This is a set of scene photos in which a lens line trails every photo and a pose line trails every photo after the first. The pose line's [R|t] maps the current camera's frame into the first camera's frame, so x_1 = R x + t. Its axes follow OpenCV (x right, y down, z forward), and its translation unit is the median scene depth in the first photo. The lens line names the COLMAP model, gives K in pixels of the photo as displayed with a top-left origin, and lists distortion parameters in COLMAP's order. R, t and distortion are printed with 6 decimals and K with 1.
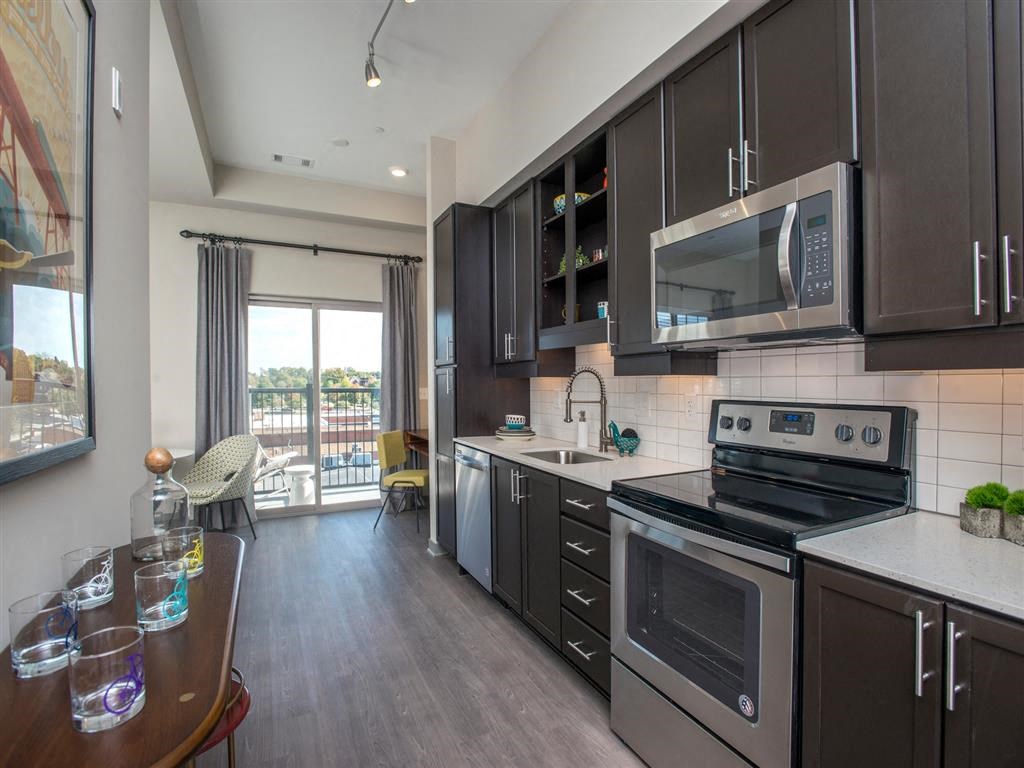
lens RADIAL K [[471.1, 0, 514.4], [0, 471.1, 413.2], [0, 0, 1]] dist [0.001176, 0.000119]
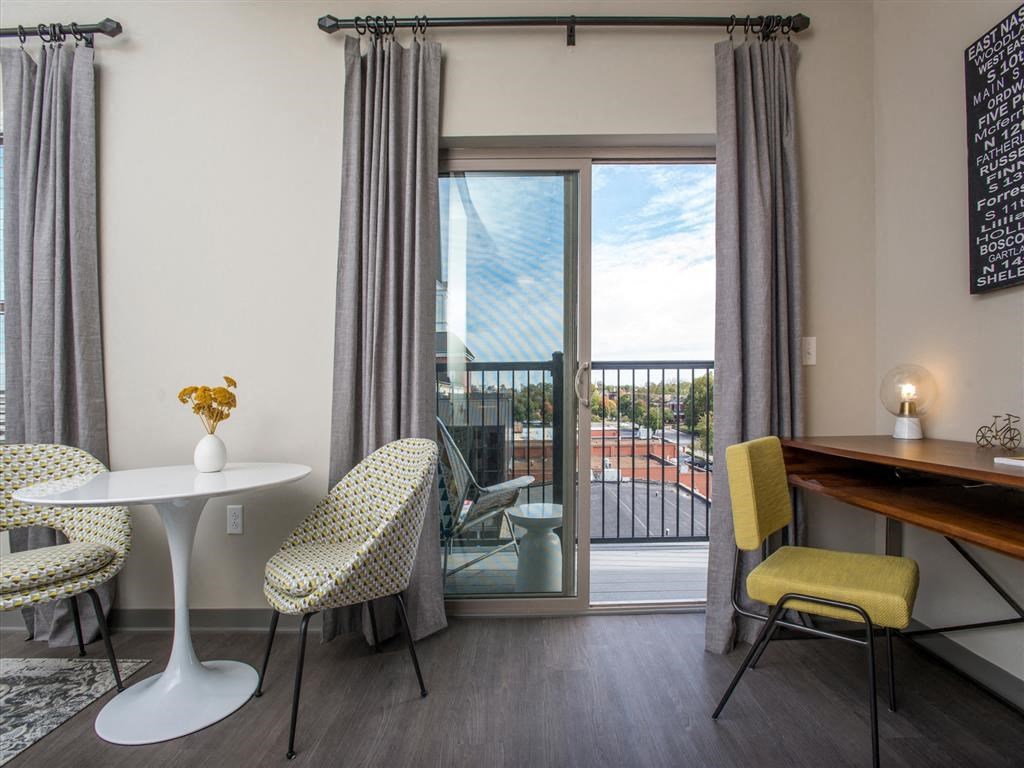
lens RADIAL K [[505.6, 0, 512.0], [0, 505.6, 384.0], [0, 0, 1]] dist [-0.000317, 0.000013]
pose [[0.876003, -0.022877, -0.481763, -0.253535], [-0.018468, 0.996551, -0.080902, 0.031928], [0.481953, 0.079768, 0.872559, 0.599395]]
